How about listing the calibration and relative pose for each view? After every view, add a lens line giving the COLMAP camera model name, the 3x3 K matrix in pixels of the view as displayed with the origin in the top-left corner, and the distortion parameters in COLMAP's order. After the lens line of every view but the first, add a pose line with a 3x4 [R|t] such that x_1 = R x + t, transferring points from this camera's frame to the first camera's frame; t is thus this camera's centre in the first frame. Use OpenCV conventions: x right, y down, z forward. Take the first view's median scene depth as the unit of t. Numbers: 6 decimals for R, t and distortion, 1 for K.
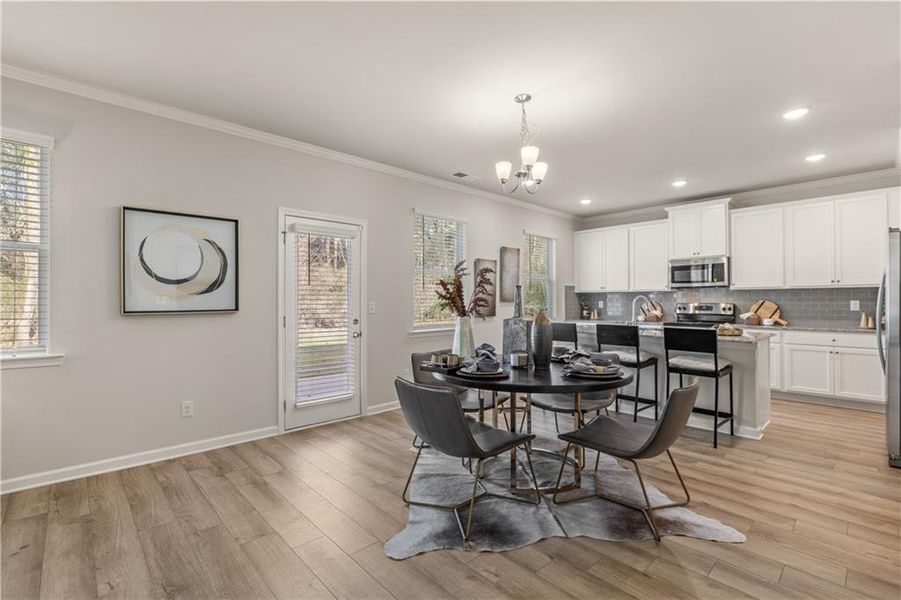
lens RADIAL K [[406.7, 0, 453.1], [0, 406.7, 298.0], [0, 0, 1]] dist [0.002241, -0.000174]
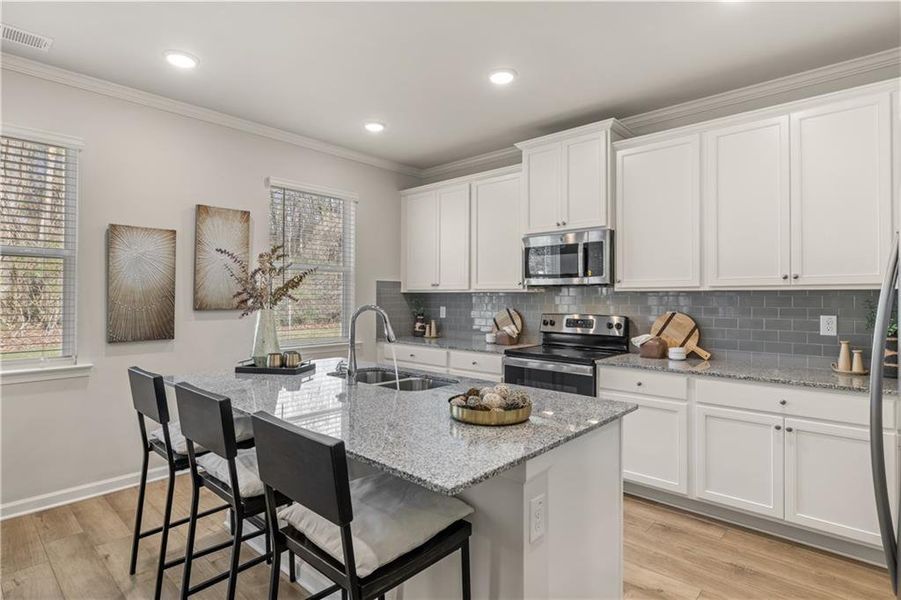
lens RADIAL K [[466.2, 0, 447.5], [0, 466.2, 291.8], [0, 0, 1]] dist [-0.002324, -0.000080]
pose [[0.997734, 0.006980, 0.066921, 0.420813], [-0.006658, 0.999965, -0.005036, -0.014874], [-0.066953, 0.004579, 0.997746, 0.403215]]
